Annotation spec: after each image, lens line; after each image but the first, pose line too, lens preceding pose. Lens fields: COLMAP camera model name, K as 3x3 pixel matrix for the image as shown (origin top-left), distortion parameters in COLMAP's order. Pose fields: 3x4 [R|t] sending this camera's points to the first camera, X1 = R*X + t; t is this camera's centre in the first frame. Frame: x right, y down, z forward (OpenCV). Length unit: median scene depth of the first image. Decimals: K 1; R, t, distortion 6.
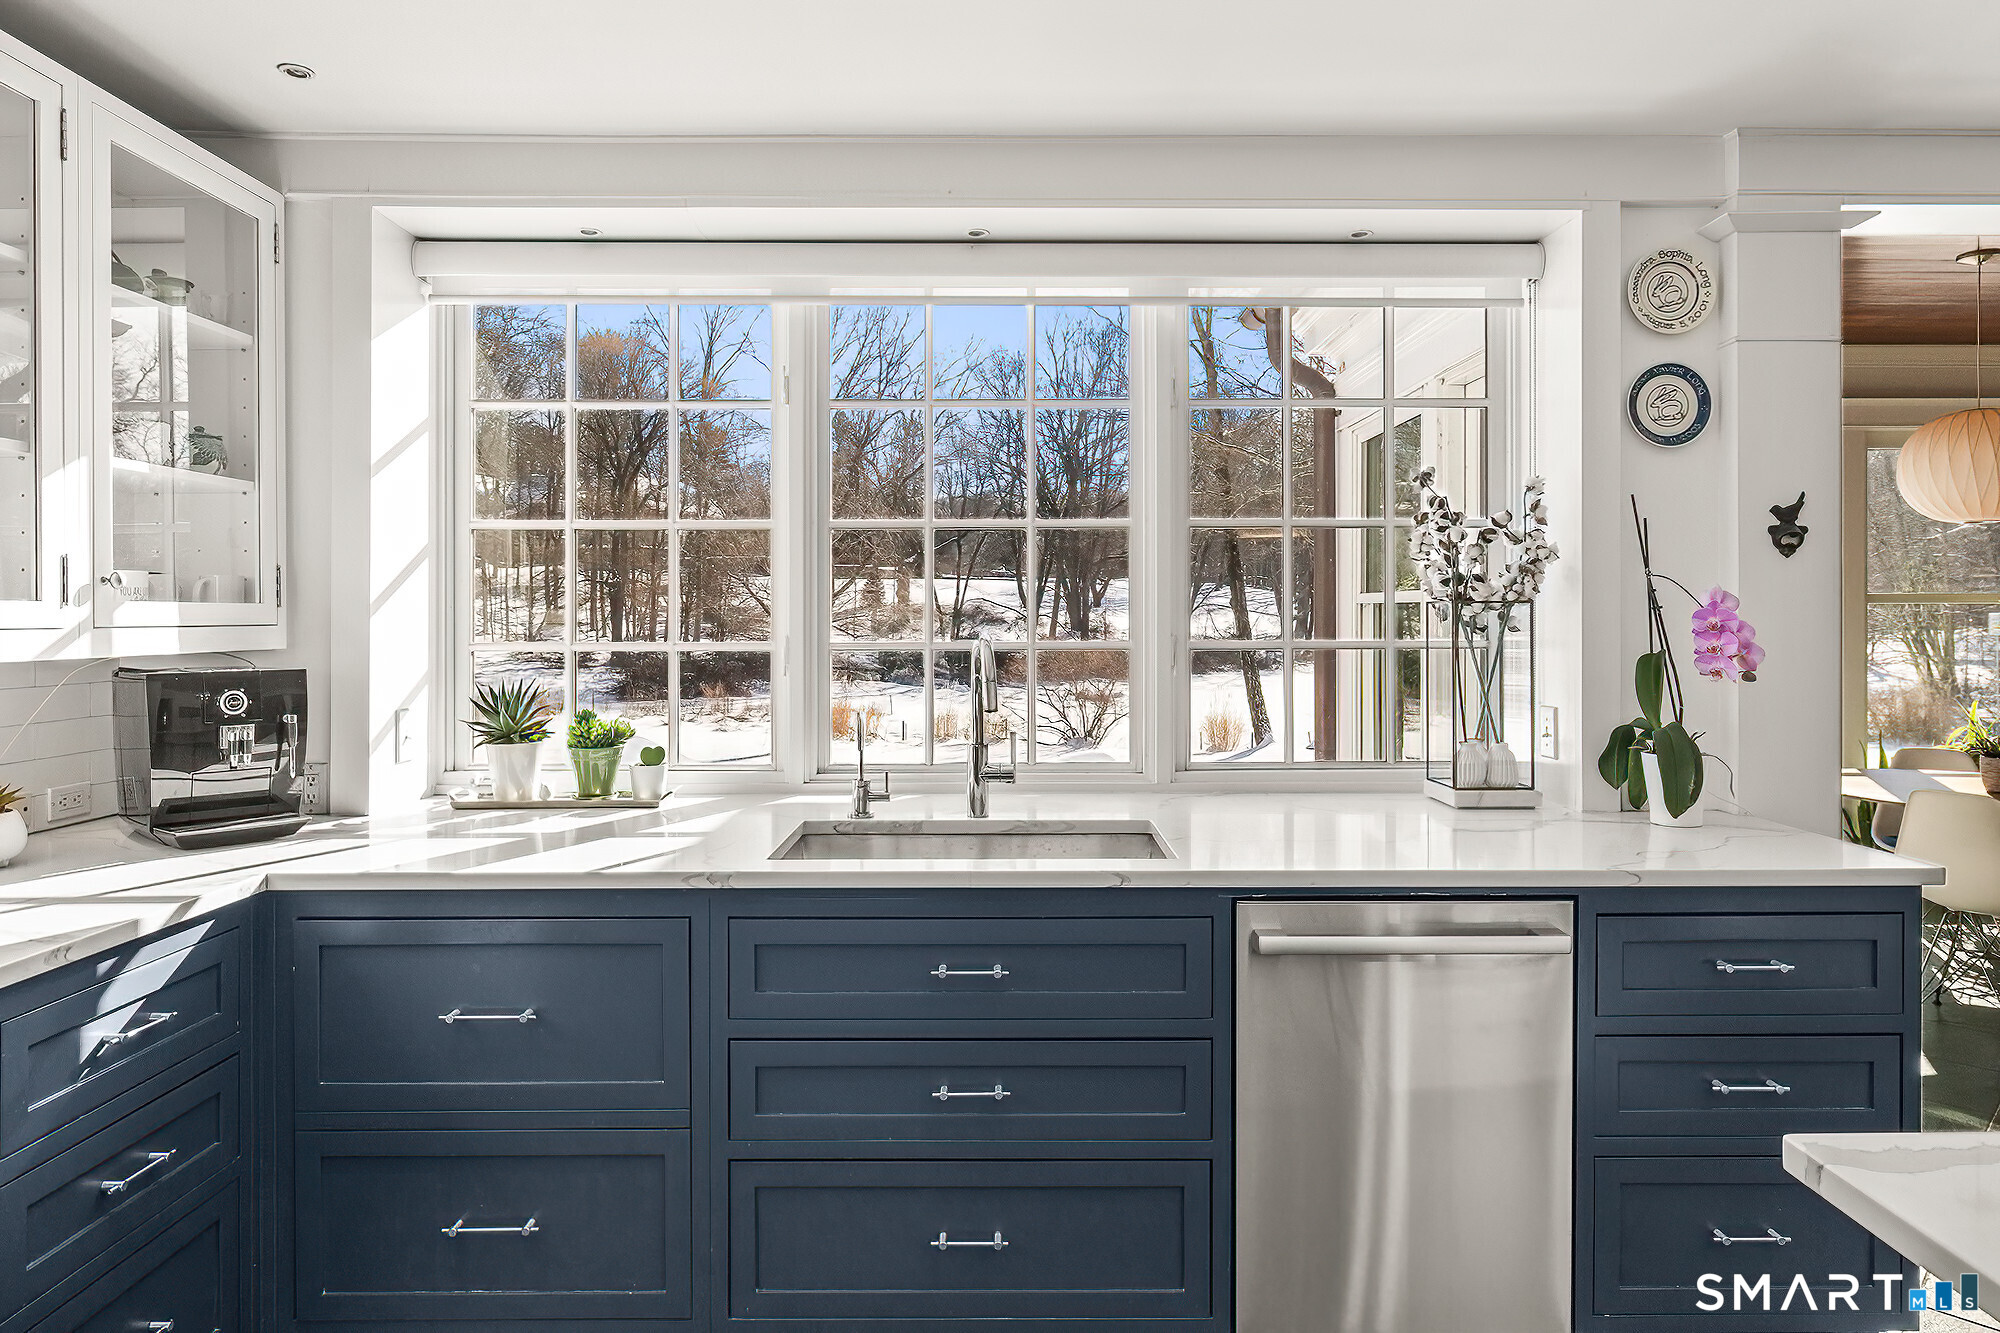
lens RADIAL K [[1210.4, 0, 1008.7], [0, 1210.4, 613.1], [0, 0, 1]] dist [-0.000662, 0.003626]
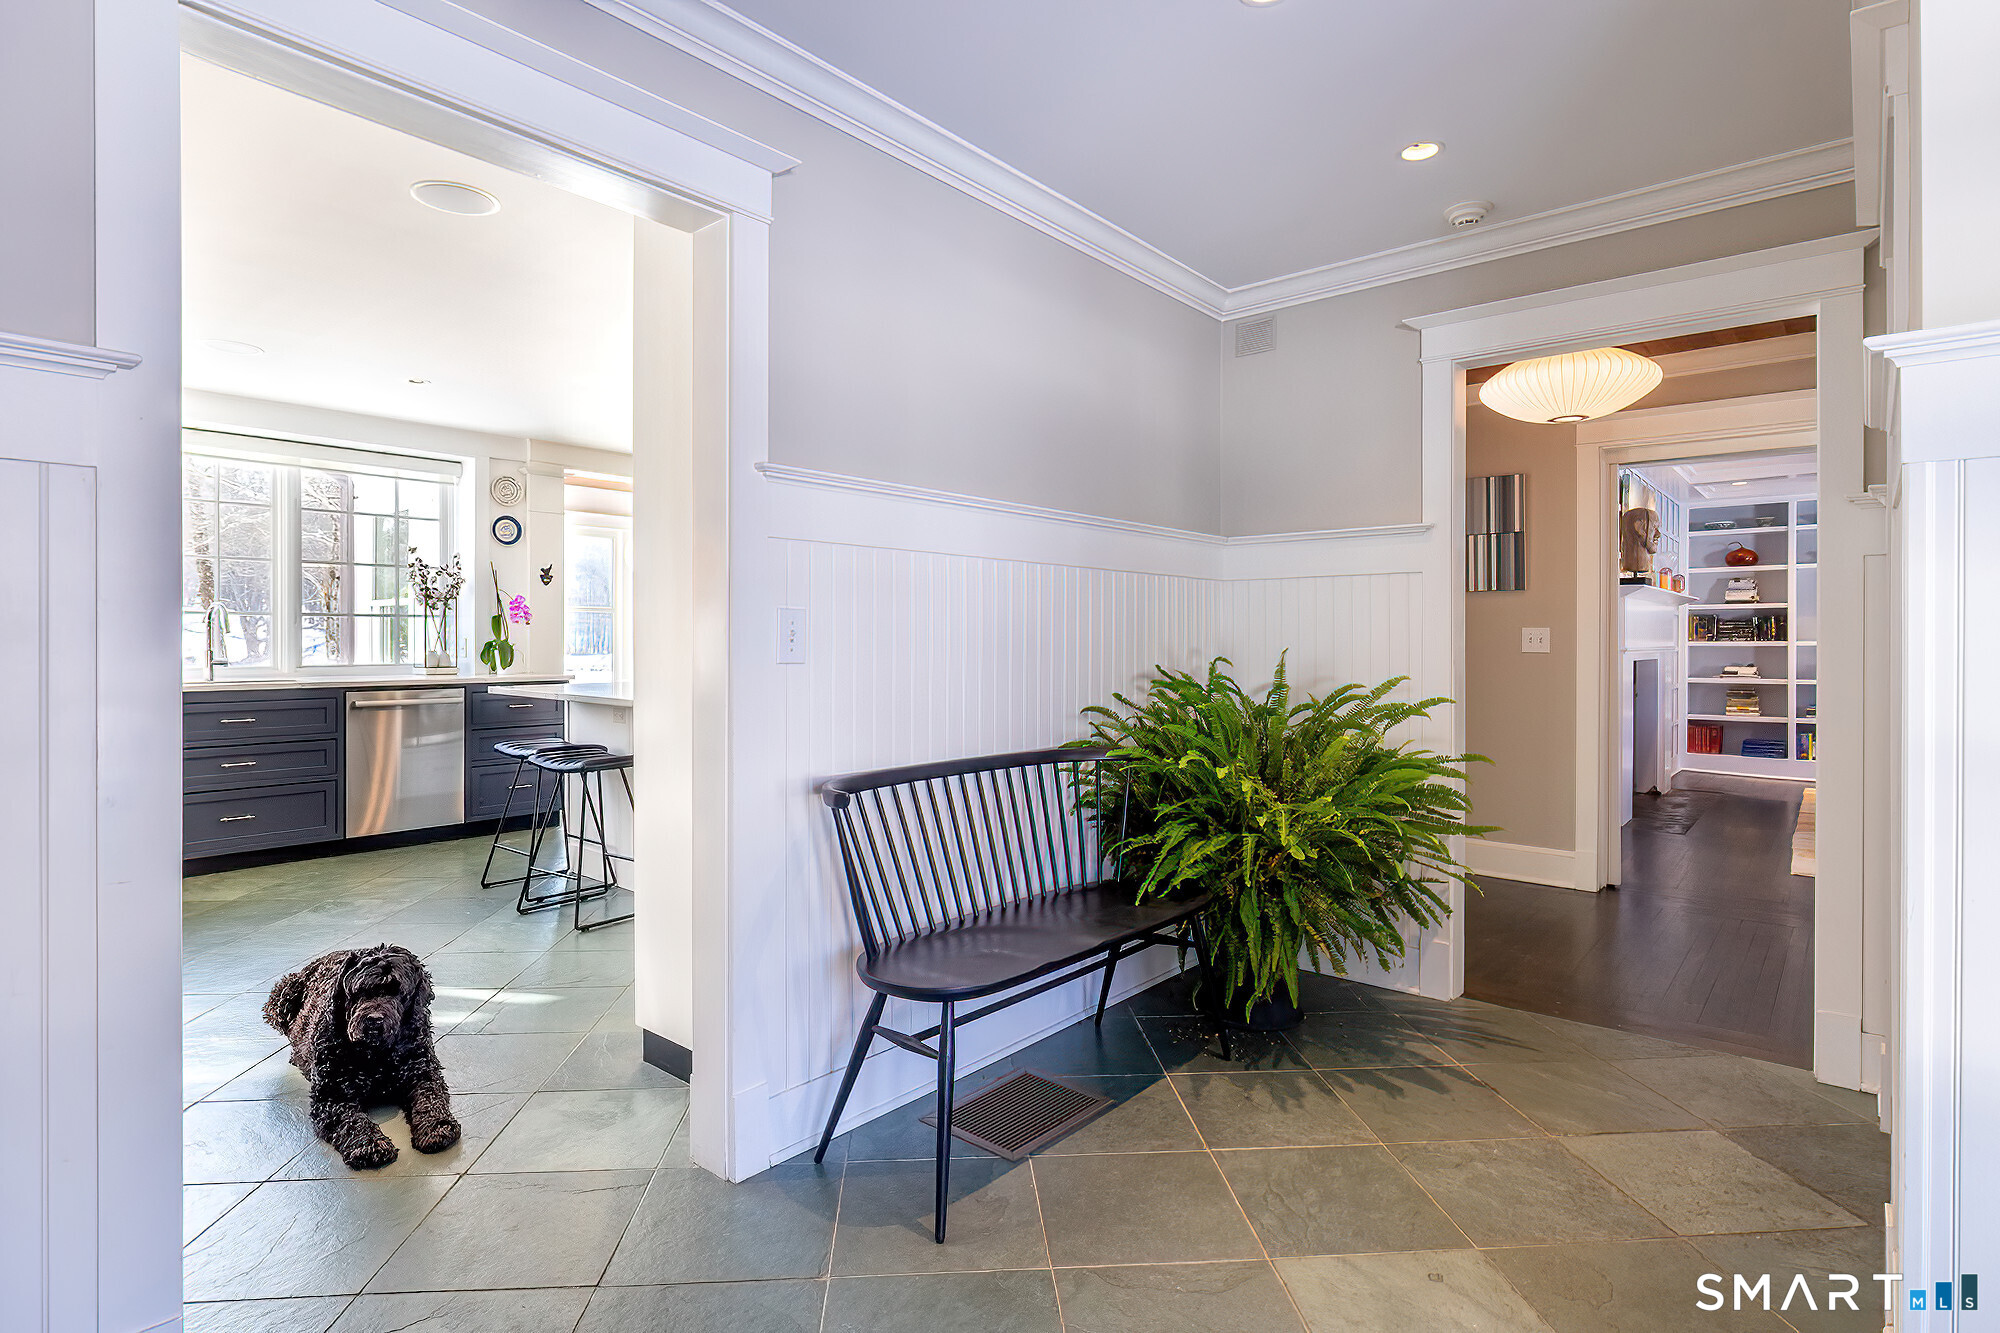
lens RADIAL K [[1026.7, 0, 1003.4], [0, 1026.7, 645.0], [0, 0, 1]] dist [-0.001362, -0.000476]
pose [[0.650702, -0.001099, 0.759332, -0.515901], [-0.002390, 0.999991, 0.003496, 0.084134], [-0.759329, -0.004090, 0.650694, -1.427410]]
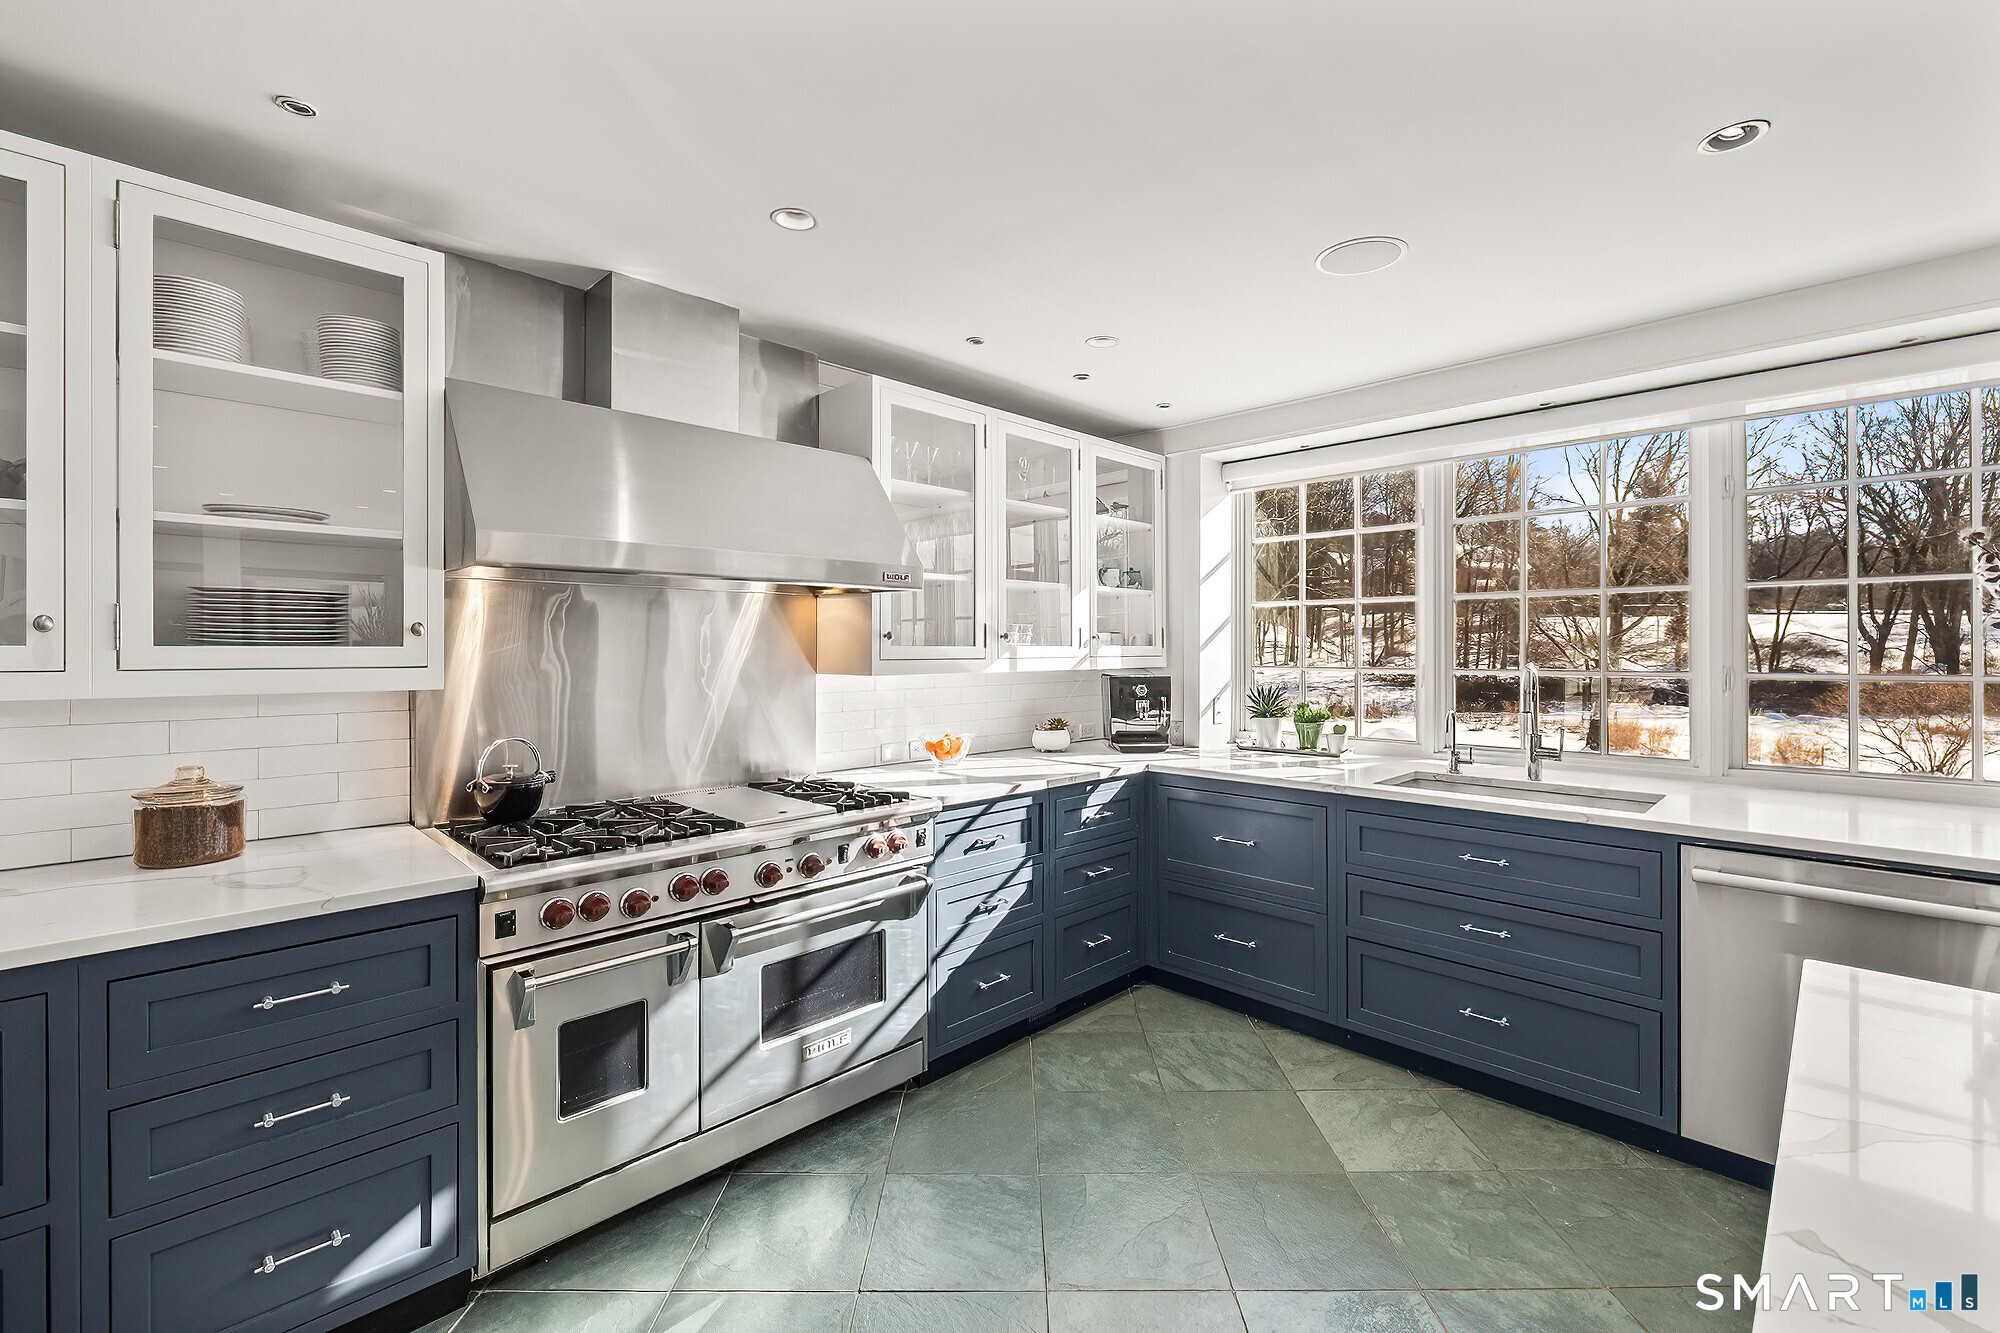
lens RADIAL K [[843.8, 0, 1009.5], [0, 843.8, 637.9], [0, 0, 1]] dist [0.001781, 0.000298]
pose [[0.707269, -0.009461, -0.706881, 0.270001], [0.001953, 0.999933, -0.011430, -0.005931], [0.706942, 0.006703, 0.707240, -0.260014]]
